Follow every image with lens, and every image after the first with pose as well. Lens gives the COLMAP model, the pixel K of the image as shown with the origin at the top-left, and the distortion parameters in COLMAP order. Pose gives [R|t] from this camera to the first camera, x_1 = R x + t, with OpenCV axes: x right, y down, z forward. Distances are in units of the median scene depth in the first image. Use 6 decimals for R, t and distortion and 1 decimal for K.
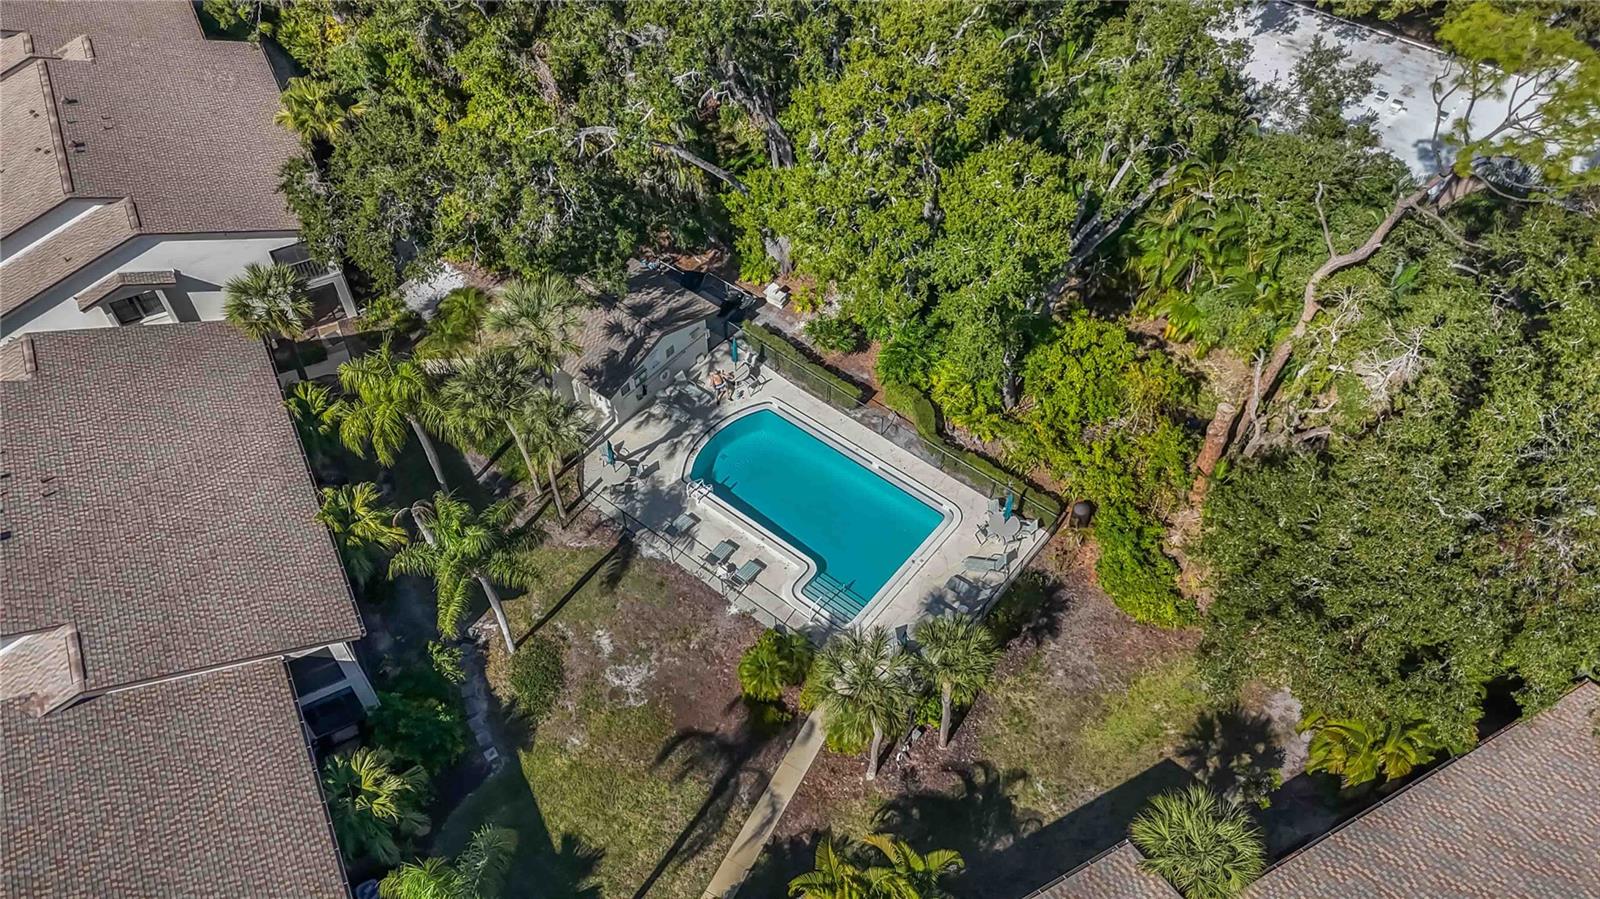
lens RADIAL K [[1174.3, 0, 799.7], [0, 1174.3, 439.1], [0, 0, 1]] dist [0.057883, -0.050881]
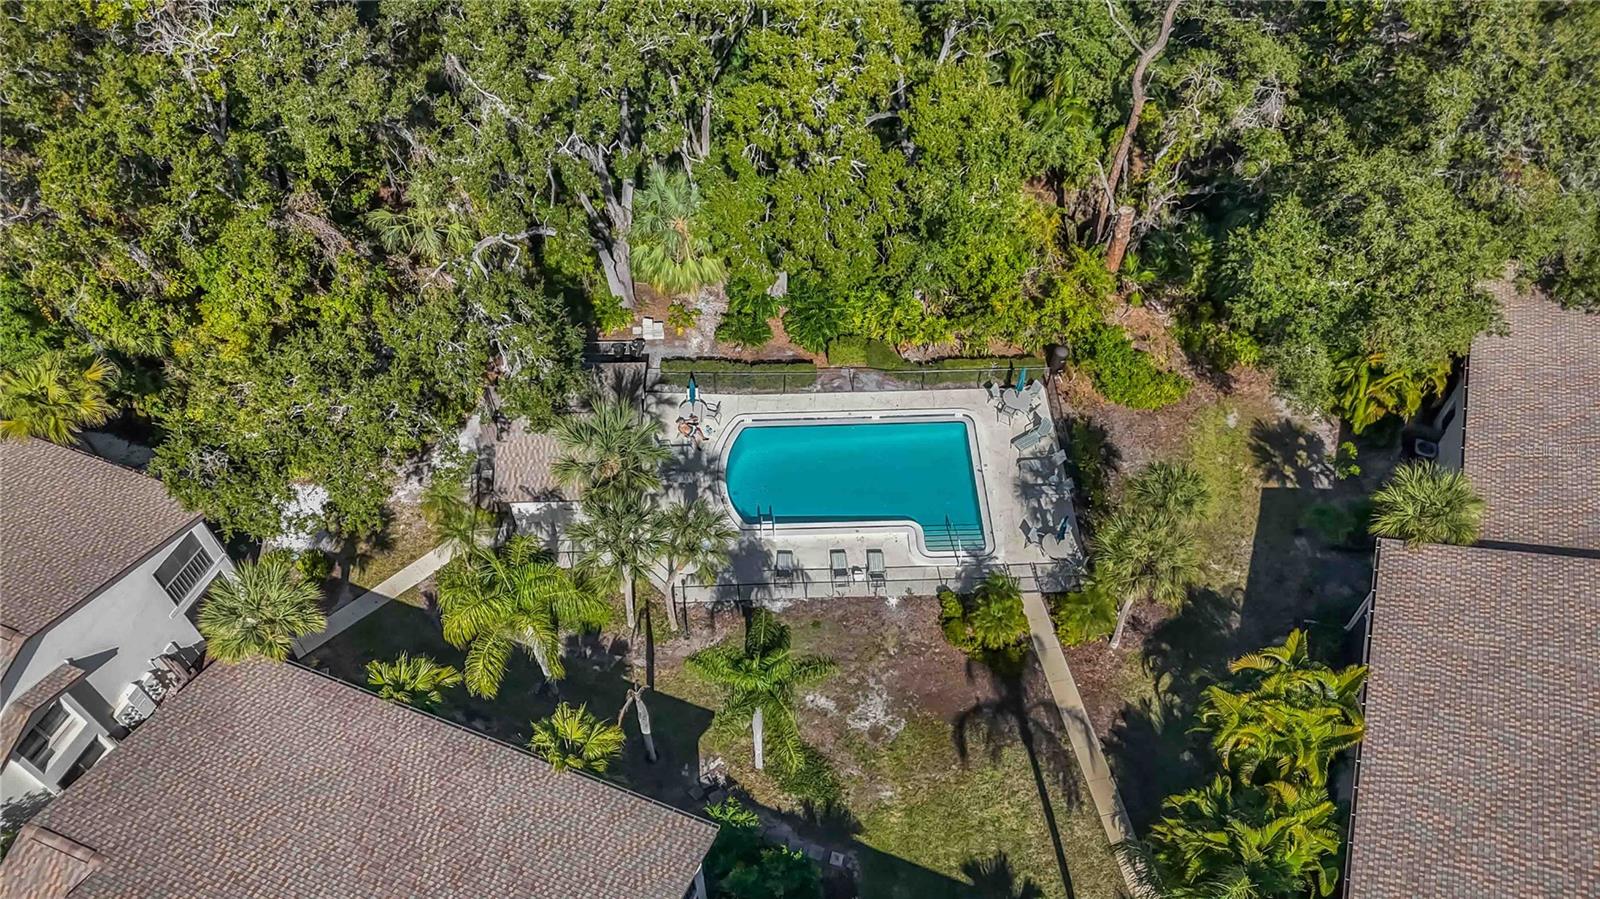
lens RADIAL K [[1174.3, 0, 799.7], [0, 1174.3, 439.1], [0, 0, 1]] dist [0.057883, -0.050881]
pose [[0.758171, -0.507972, 0.408828, -0.455278], [0.493299, 0.856859, 0.149830, -0.162143], [-0.426417, 0.088078, 0.900228, 0.119663]]
